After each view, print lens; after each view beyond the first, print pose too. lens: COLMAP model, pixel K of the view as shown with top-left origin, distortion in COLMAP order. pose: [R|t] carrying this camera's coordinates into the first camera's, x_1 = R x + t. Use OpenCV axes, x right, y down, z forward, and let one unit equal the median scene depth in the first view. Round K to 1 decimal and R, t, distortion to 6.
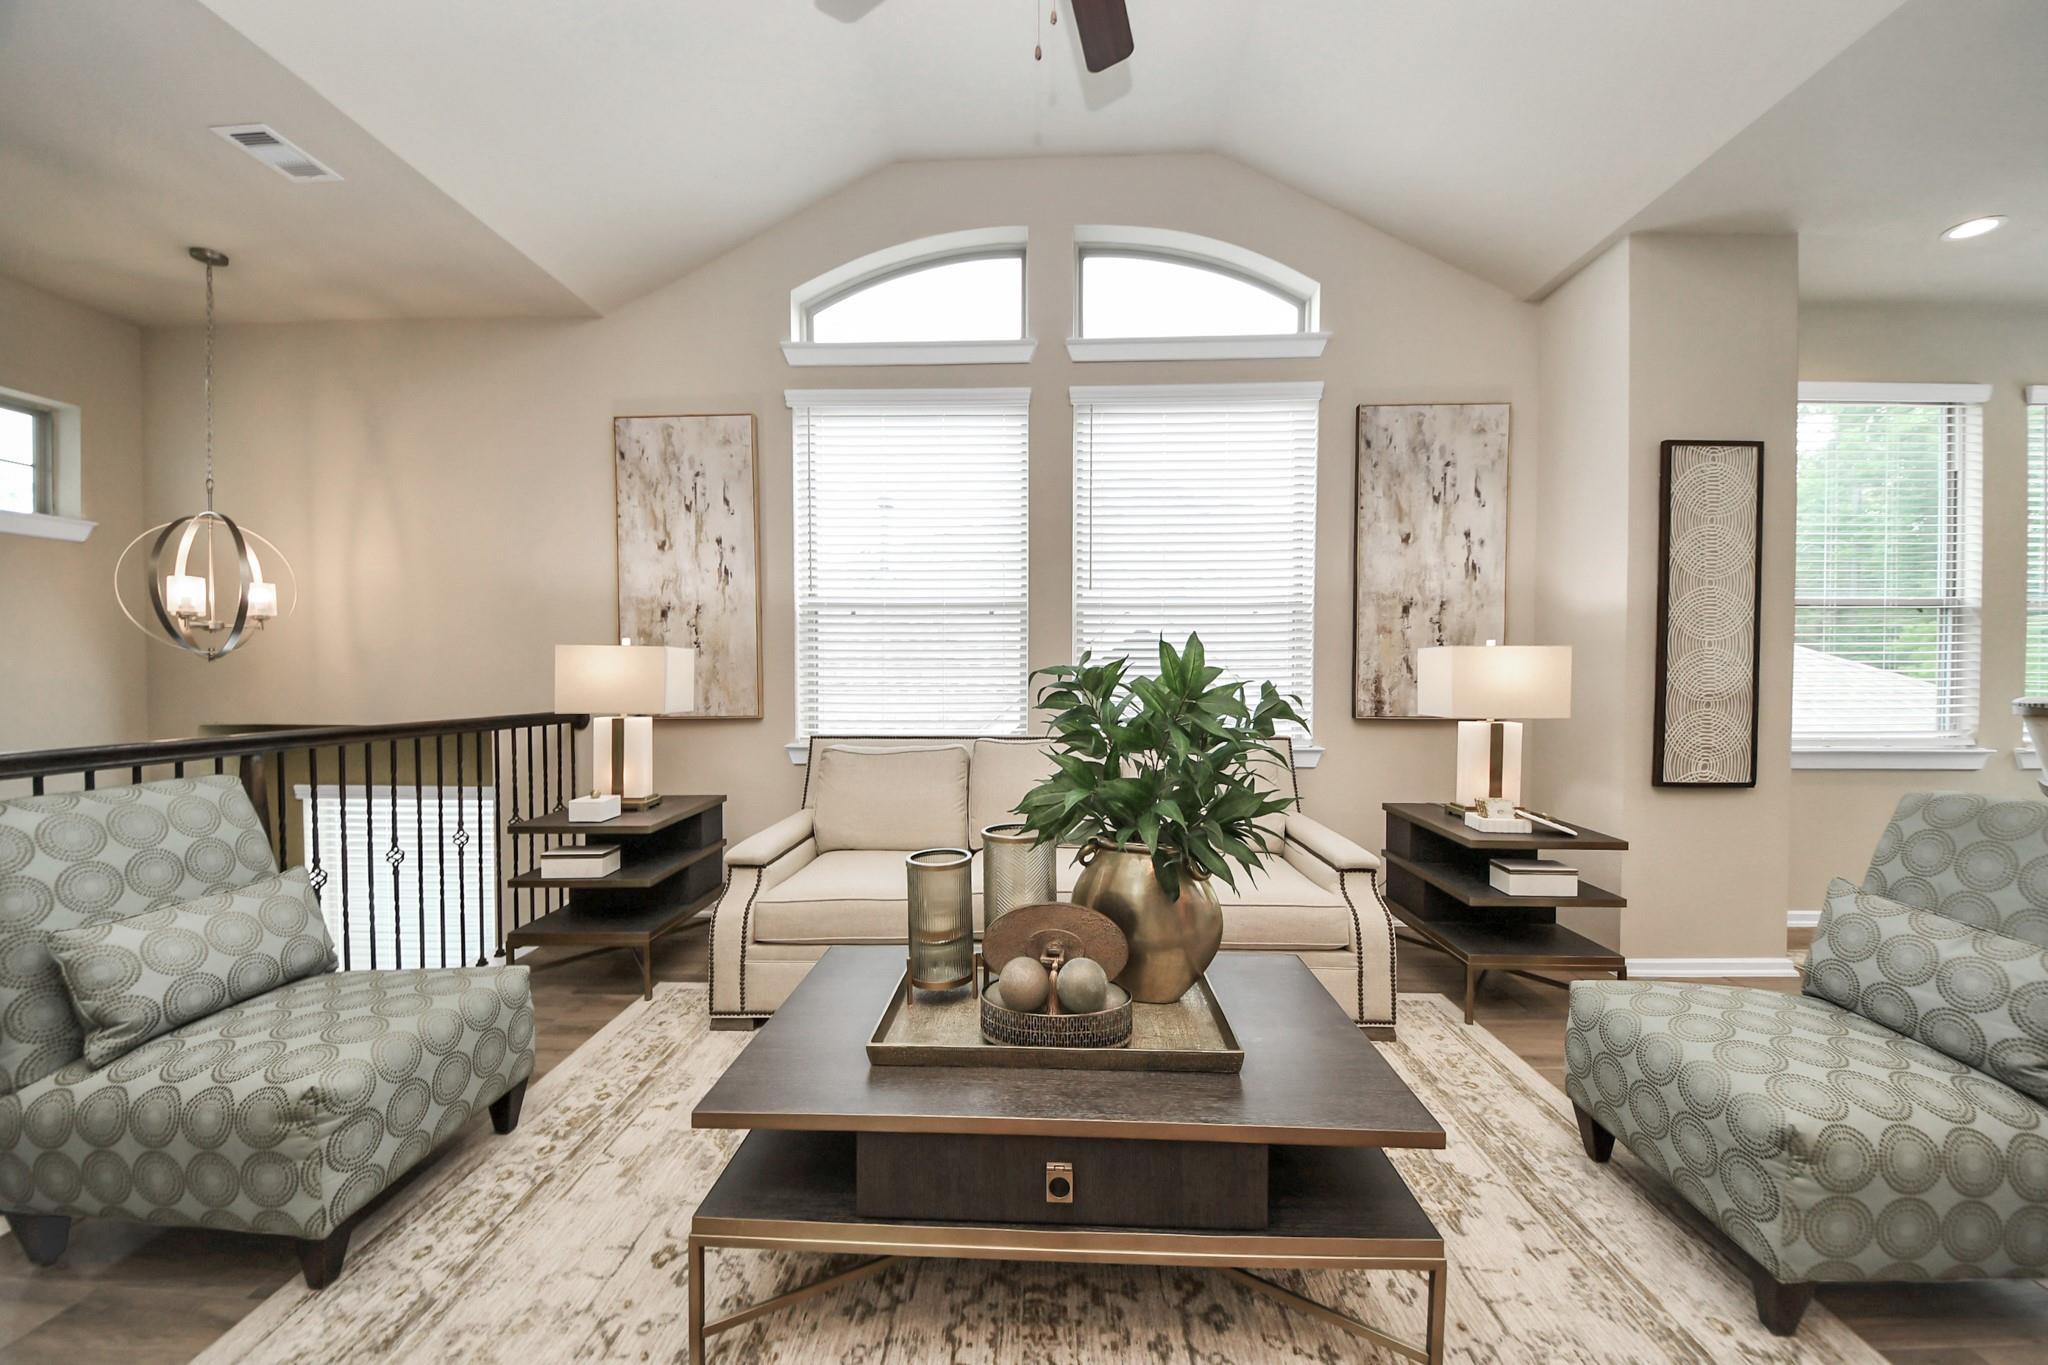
lens RADIAL K [[734.9, 0, 1024.0], [0, 734.9, 682.5], [0, 0, 1]] dist [0.002005, -0.007304]
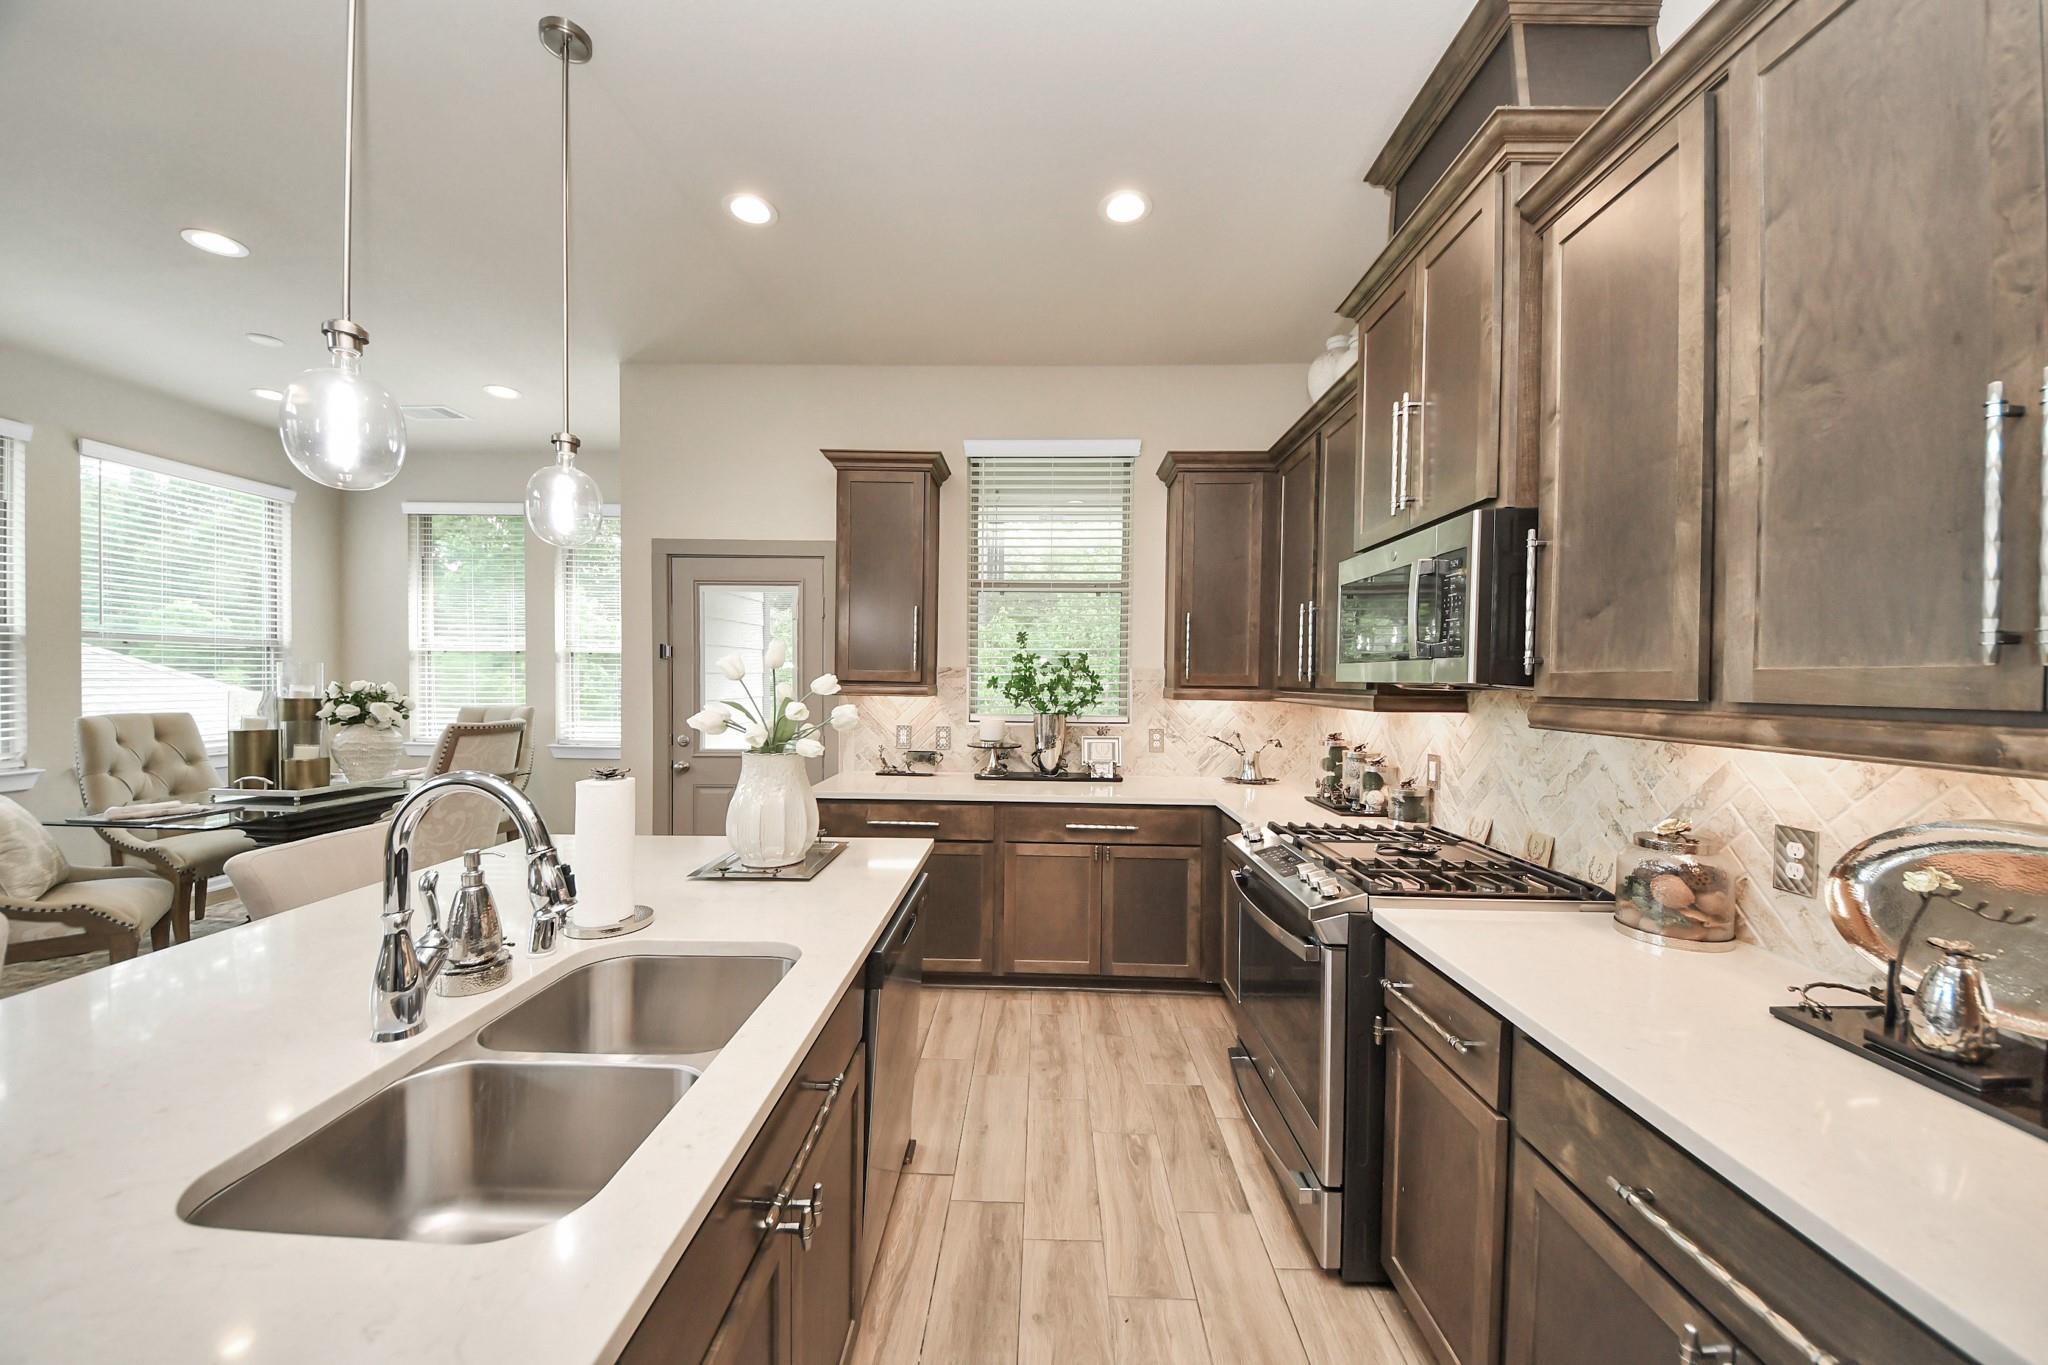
lens RADIAL K [[731.0, 0, 1024.9], [0, 731.0, 689.7], [0, 0, 1]] dist [0.014191, -0.012268]
pose [[-0.009279, -0.016104, 0.999827, 0.328708], [0.000572, 0.999870, 0.016110, -0.050965], [-0.999957, 0.000722, -0.009268, -0.542801]]
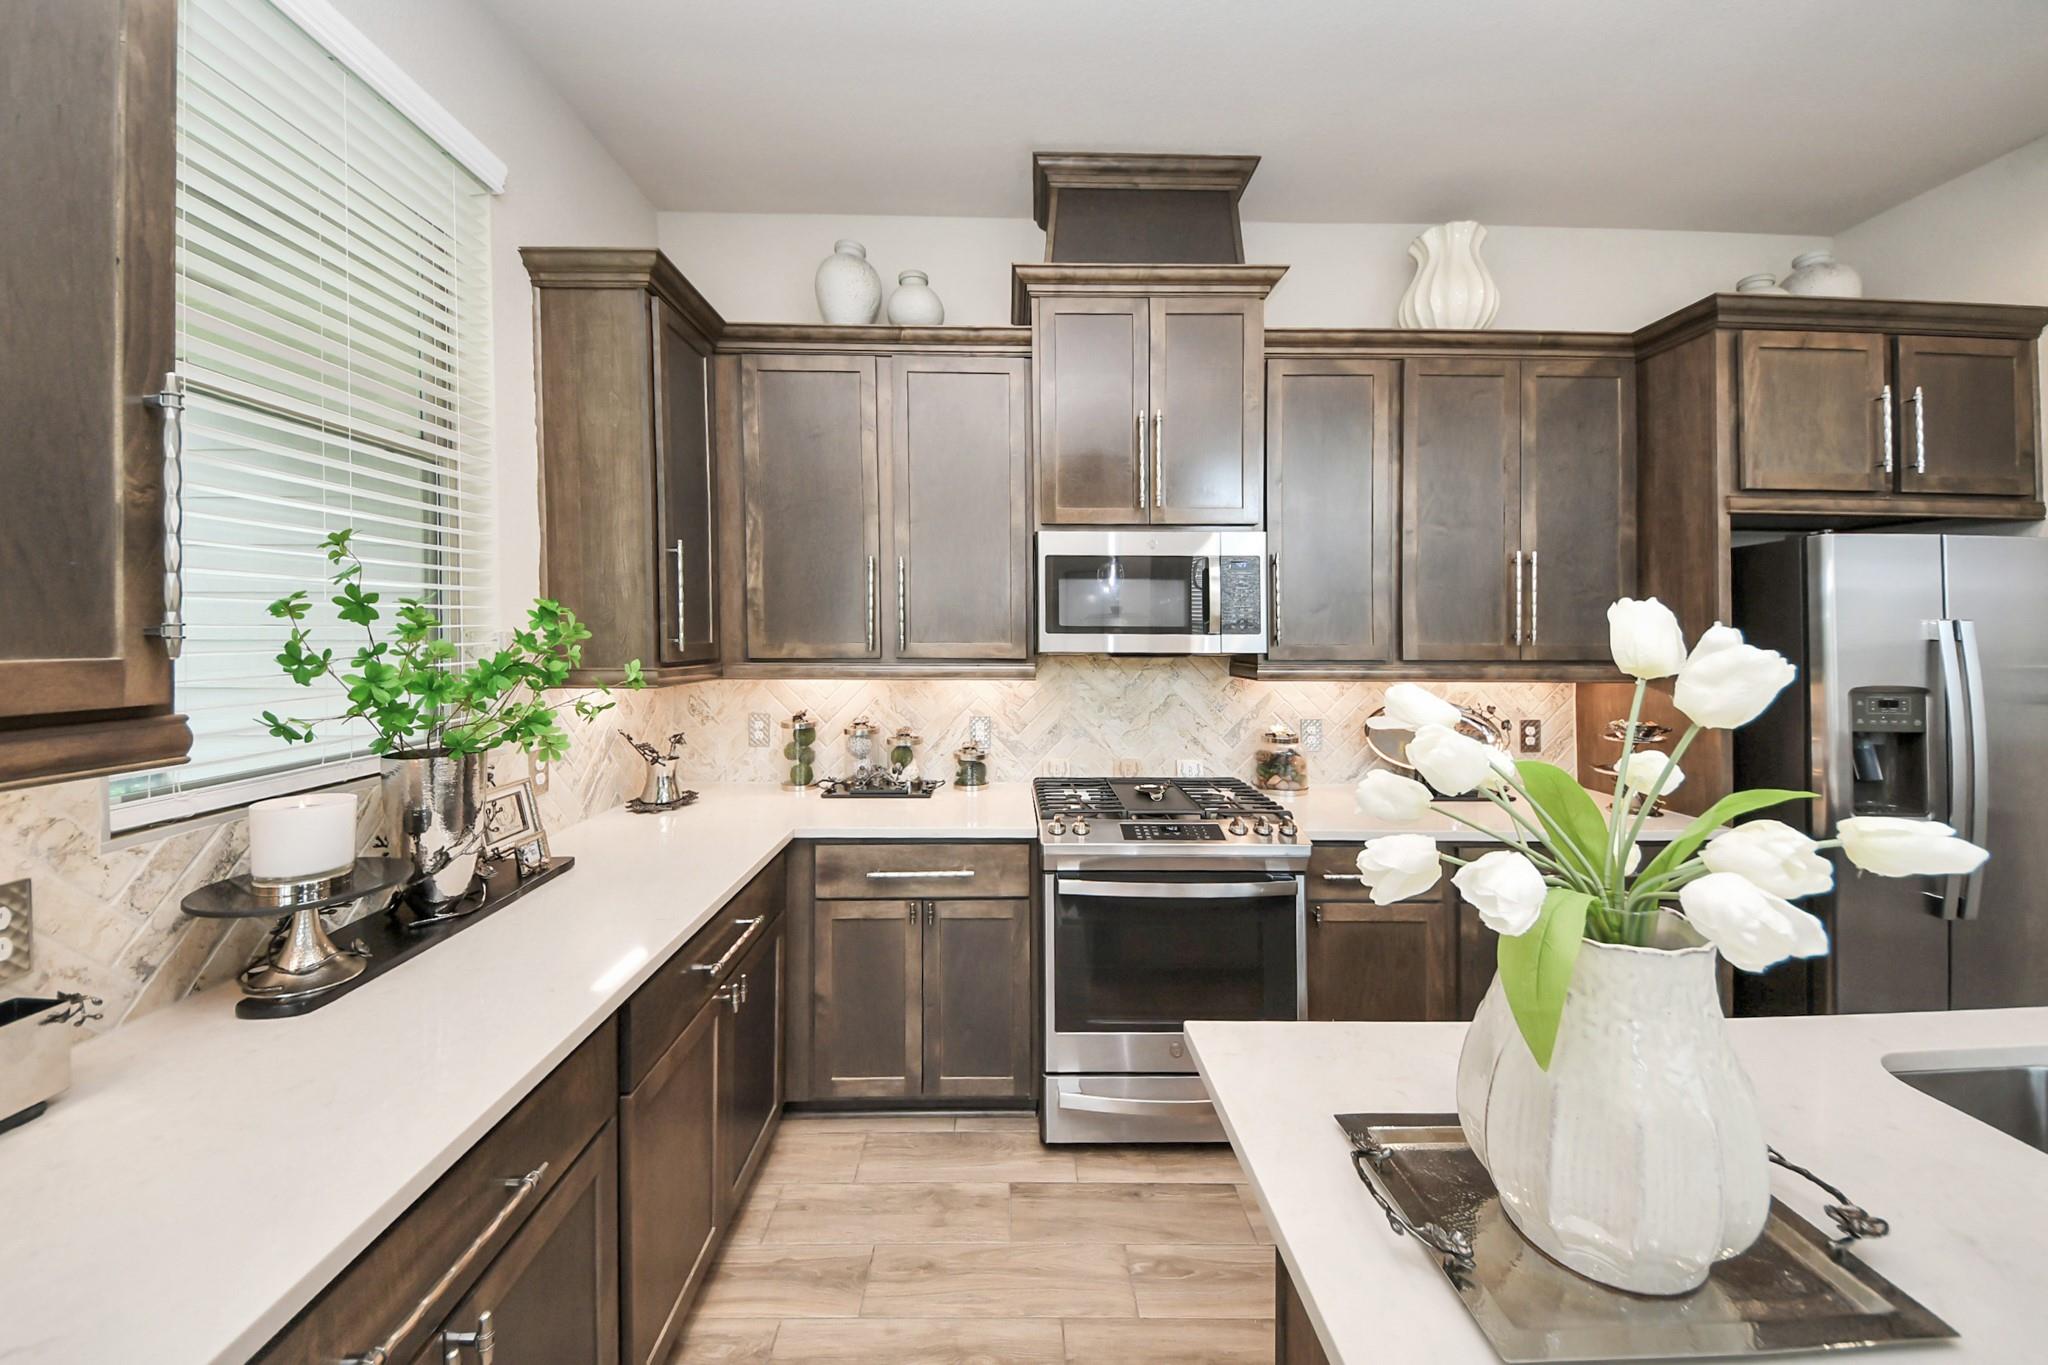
lens RADIAL K [[747.2, 0, 1002.5], [0, 747.2, 632.0], [0, 0, 1]] dist [0.020942, -0.016830]
pose [[-0.999030, -0.004301, -0.043825, 1.219920], [-0.004827, 0.999917, 0.011910, -0.077933], [0.043771, 0.012110, -0.998968, -0.085621]]
